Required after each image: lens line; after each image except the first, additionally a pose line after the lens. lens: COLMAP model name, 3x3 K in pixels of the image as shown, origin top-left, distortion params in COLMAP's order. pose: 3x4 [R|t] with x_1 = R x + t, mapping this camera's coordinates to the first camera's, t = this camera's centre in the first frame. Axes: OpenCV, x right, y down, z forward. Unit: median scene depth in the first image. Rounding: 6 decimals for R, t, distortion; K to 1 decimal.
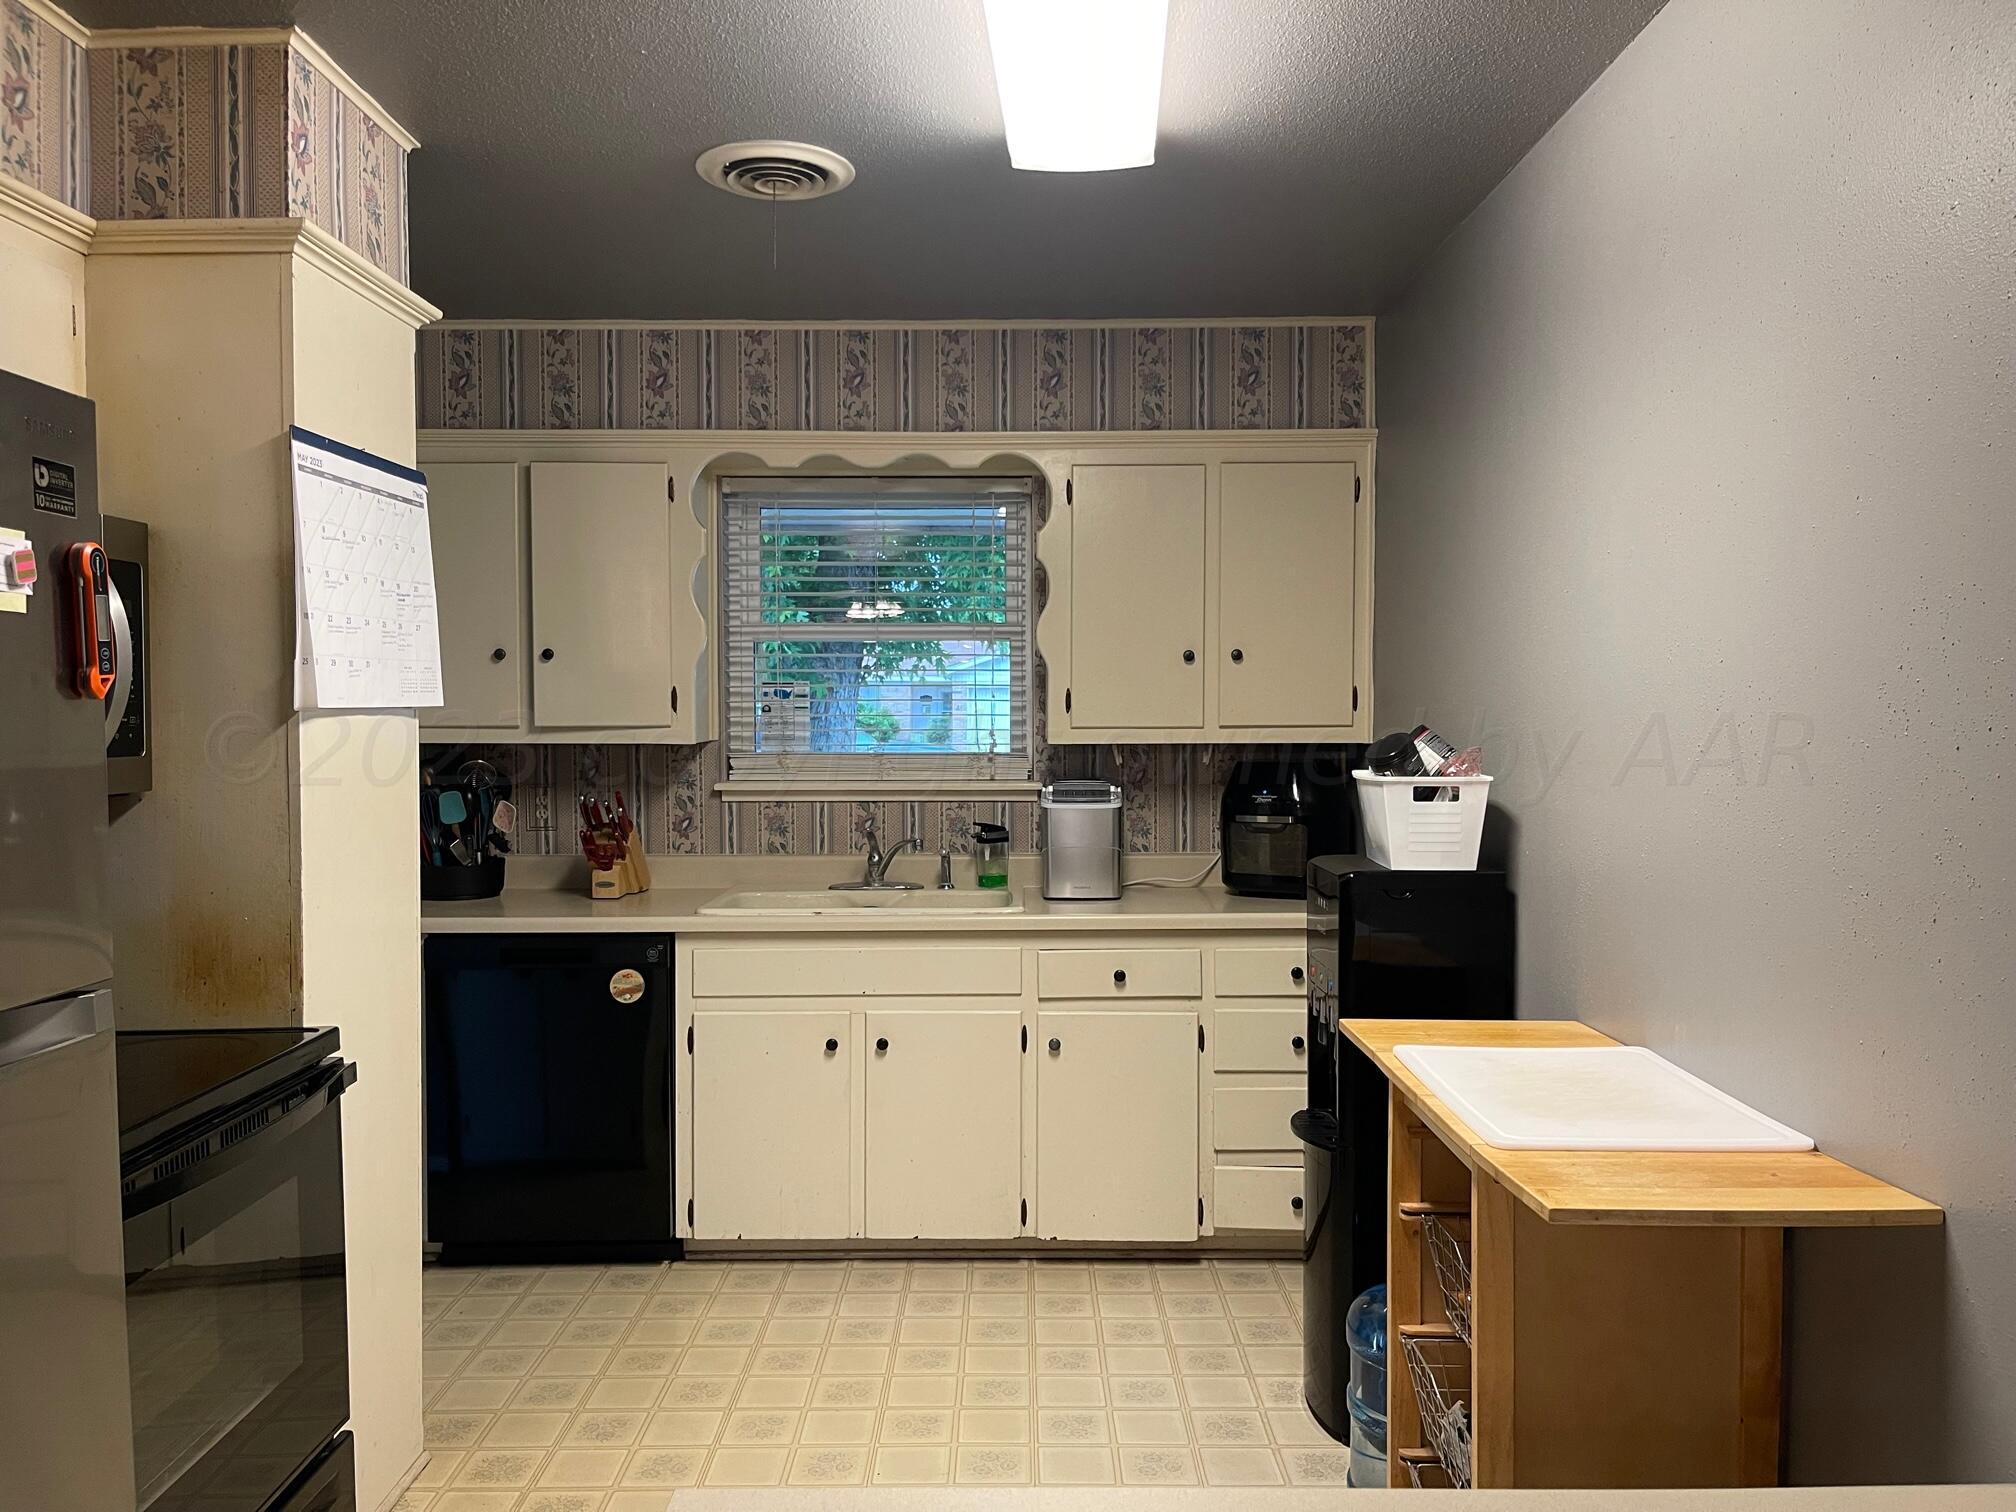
lens RADIAL K [[1539.0, 0, 1008.0], [0, 1539.0, 756.0], [0, 0, 1]] dist [0.055121, -0.078229]
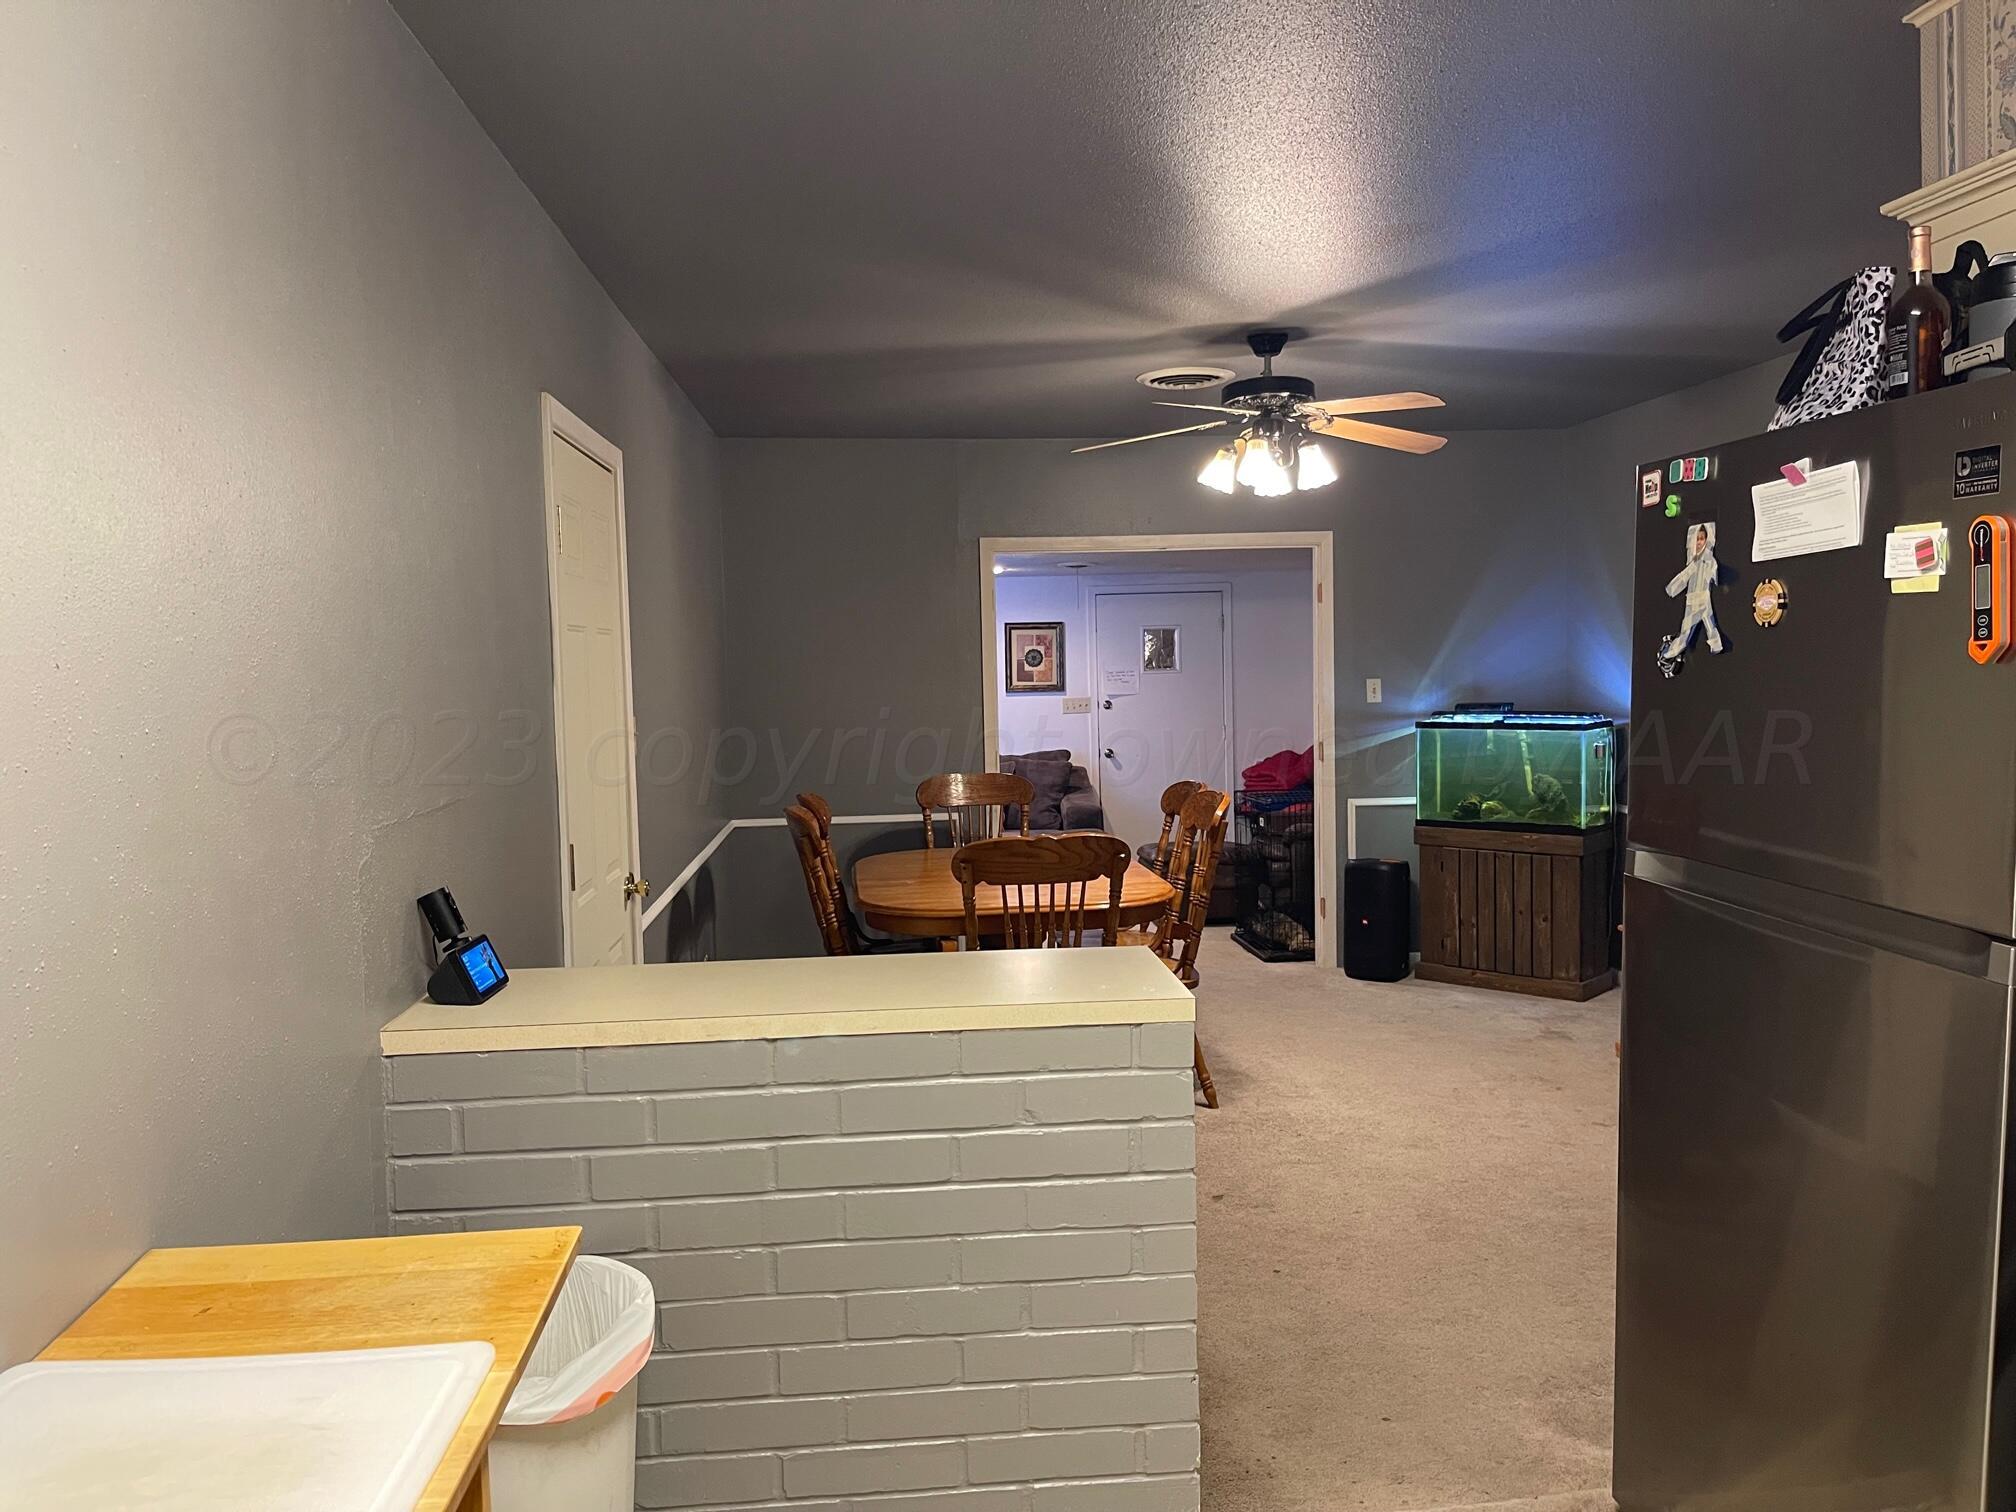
lens RADIAL K [[1533.9, 0, 1005.0], [0, 1533.9, 762.7], [0, 0, 1]] dist [0.054064, -0.069343]
pose [[-0.995899, 0.025411, -0.086830, 0.068756], [0.016478, 0.994638, 0.102094, -0.035892], [0.088959, 0.100244, -0.990978, 0.808534]]
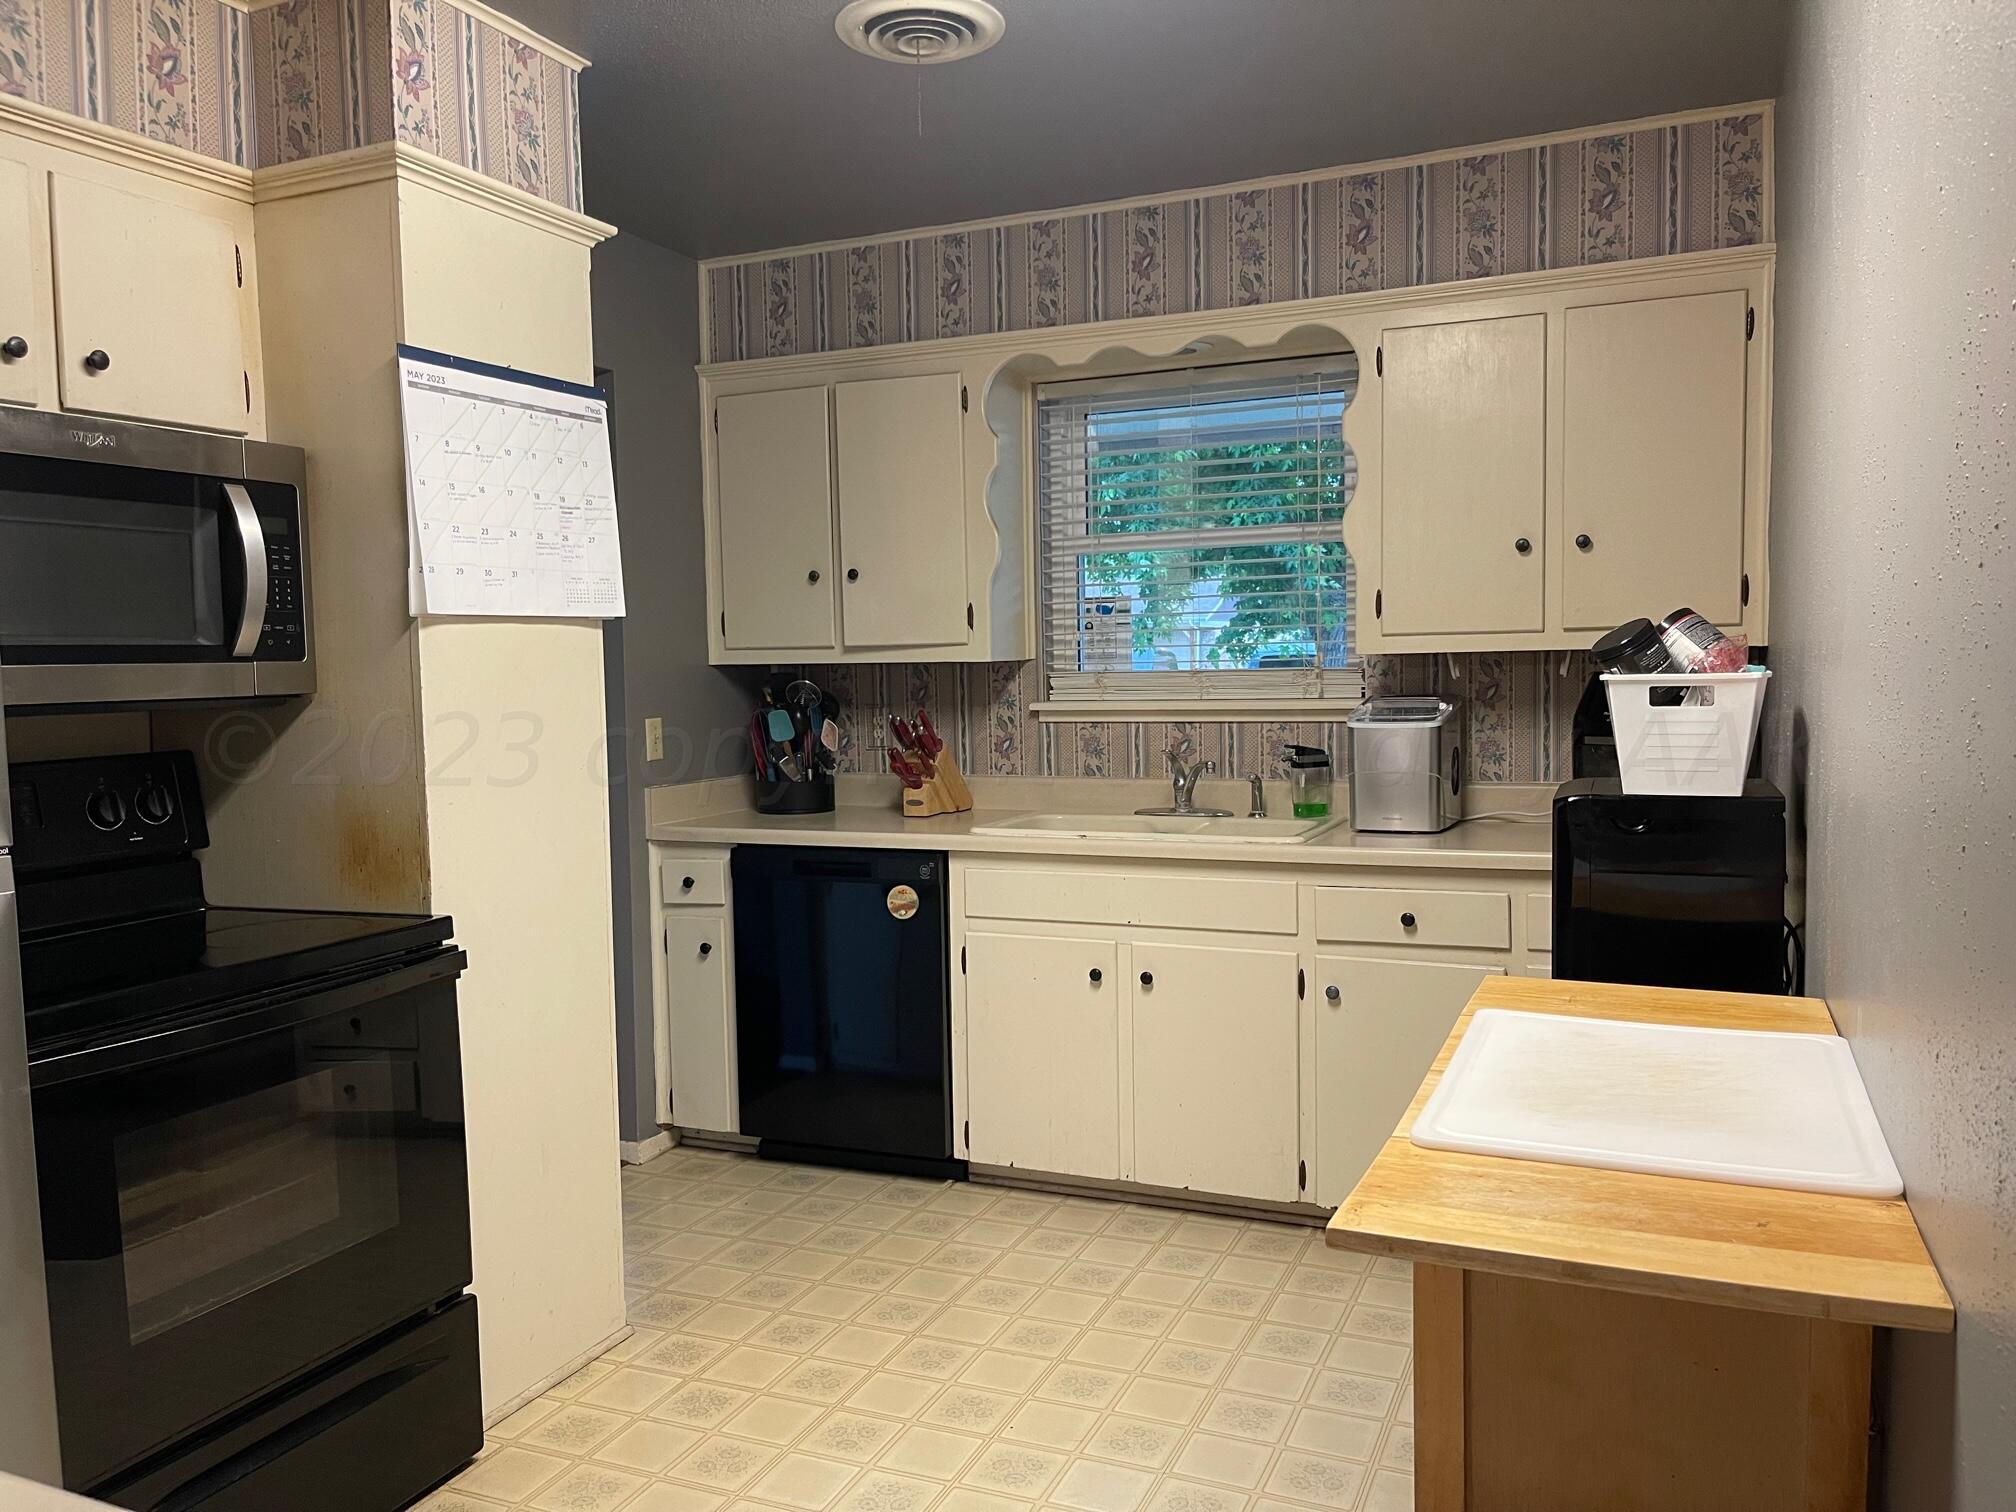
lens RADIAL K [[1533.9, 0, 1005.0], [0, 1533.9, 762.7], [0, 0, 1]] dist [0.054064, -0.069343]
pose [[0.916118, 0.011148, -0.400753, 0.208166], [0.005220, 0.999197, 0.039729, 0.019134], [0.400874, -0.038489, 0.915324, 0.120114]]
